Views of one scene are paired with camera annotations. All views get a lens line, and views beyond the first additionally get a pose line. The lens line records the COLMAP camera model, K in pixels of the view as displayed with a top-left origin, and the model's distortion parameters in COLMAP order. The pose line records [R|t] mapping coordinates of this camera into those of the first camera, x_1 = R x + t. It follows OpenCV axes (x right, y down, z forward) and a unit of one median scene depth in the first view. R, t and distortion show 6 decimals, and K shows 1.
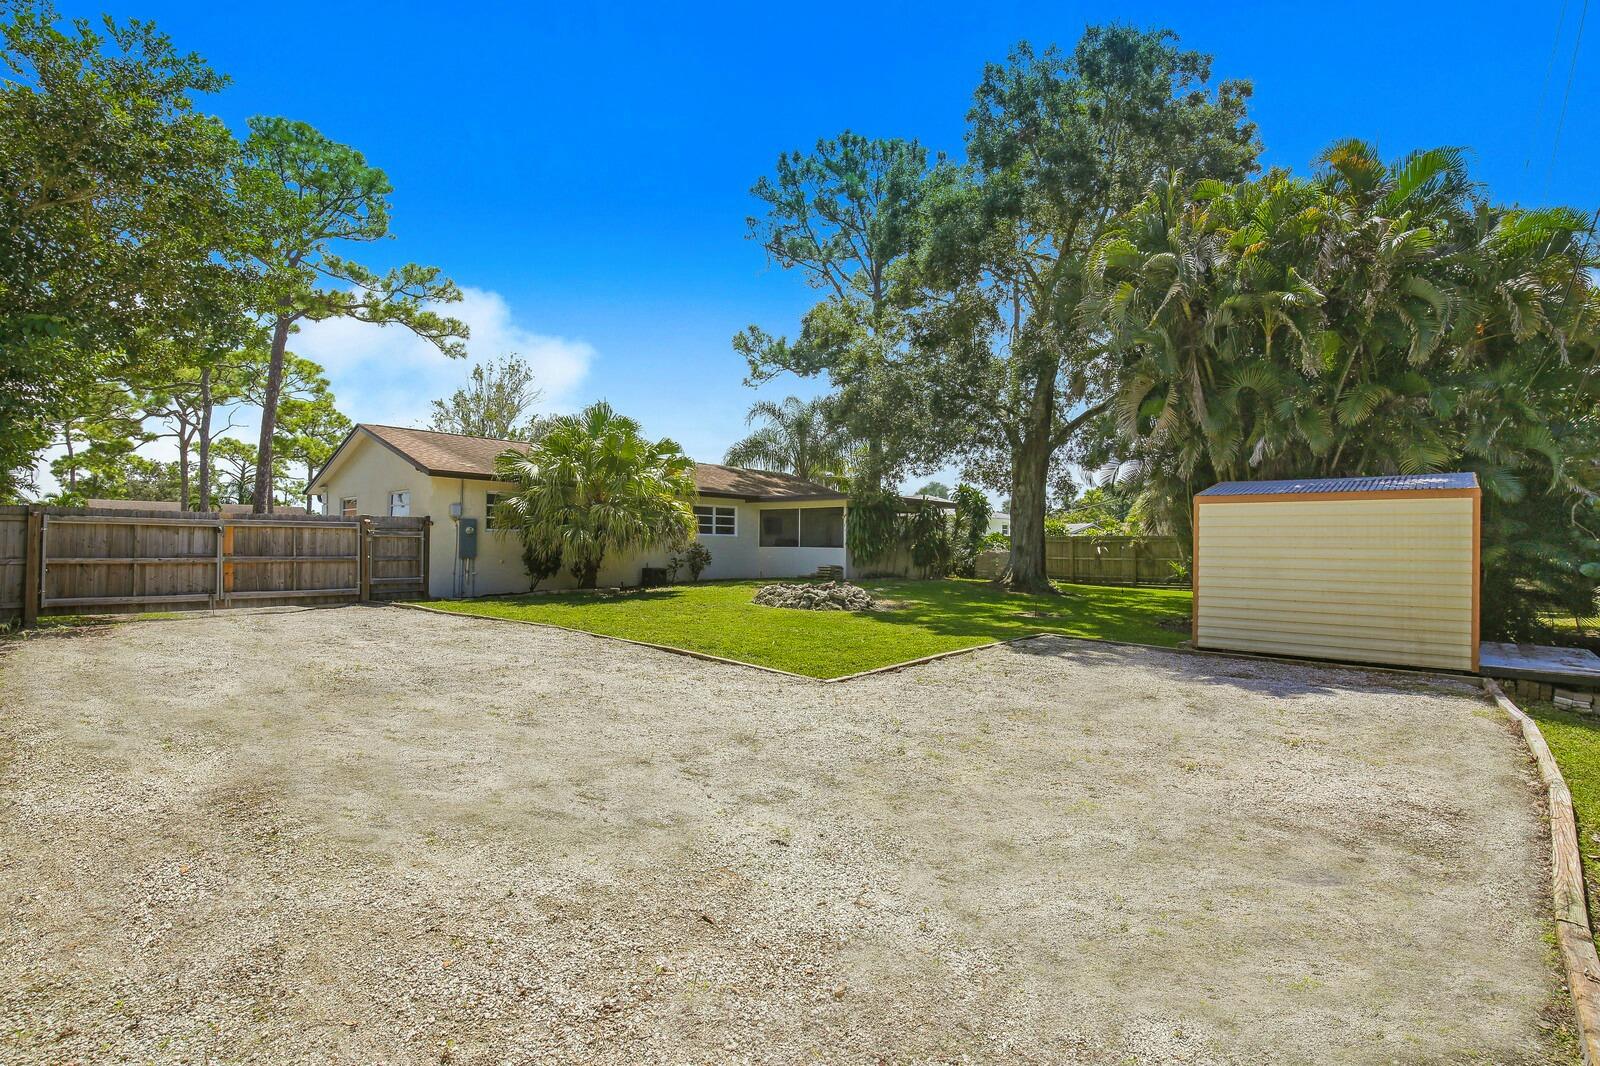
lens RADIAL K [[749.5, 0, 800.0], [0, 749.5, 533.0], [0, 0, 1]] dist [-0.001796, -0.000359]
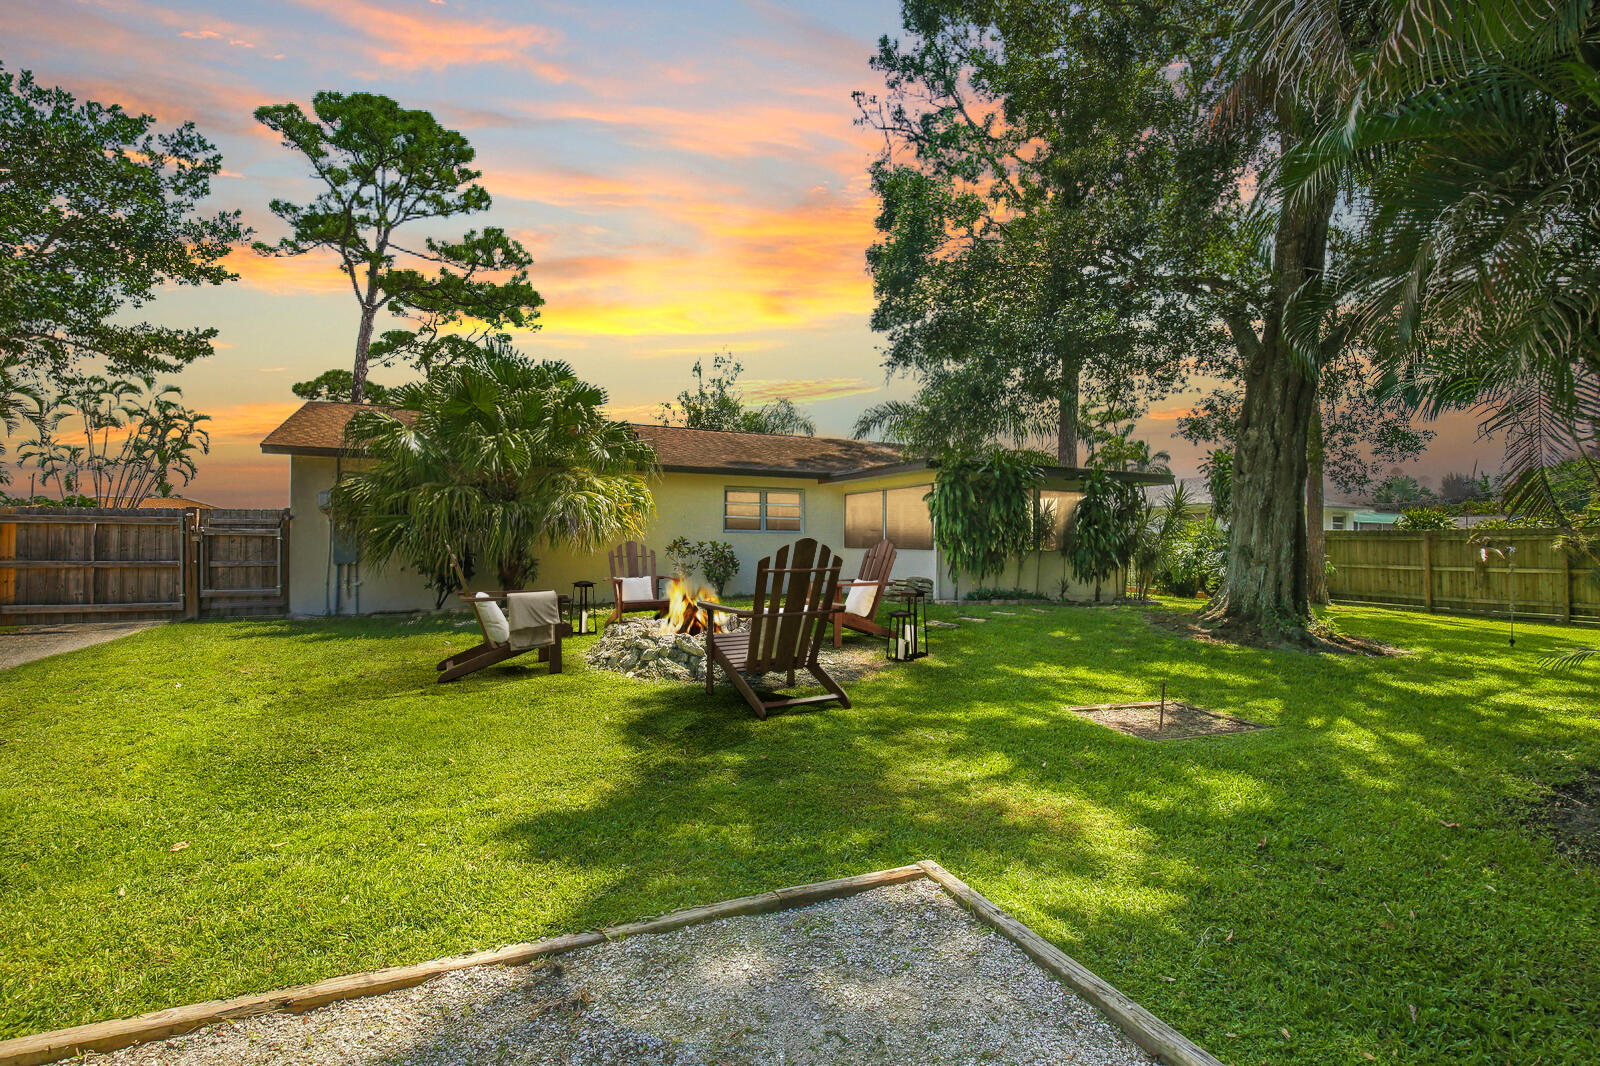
lens RADIAL K [[749.5, 0, 800.0], [0, 749.5, 533.0], [0, 0, 1]] dist [-0.001796, -0.000359]
pose [[0.913341, -0.008554, -0.407106, 0.222656], [0.007923, 0.999963, -0.003235, 0.007384], [0.407119, -0.000271, 0.913375, 0.411233]]
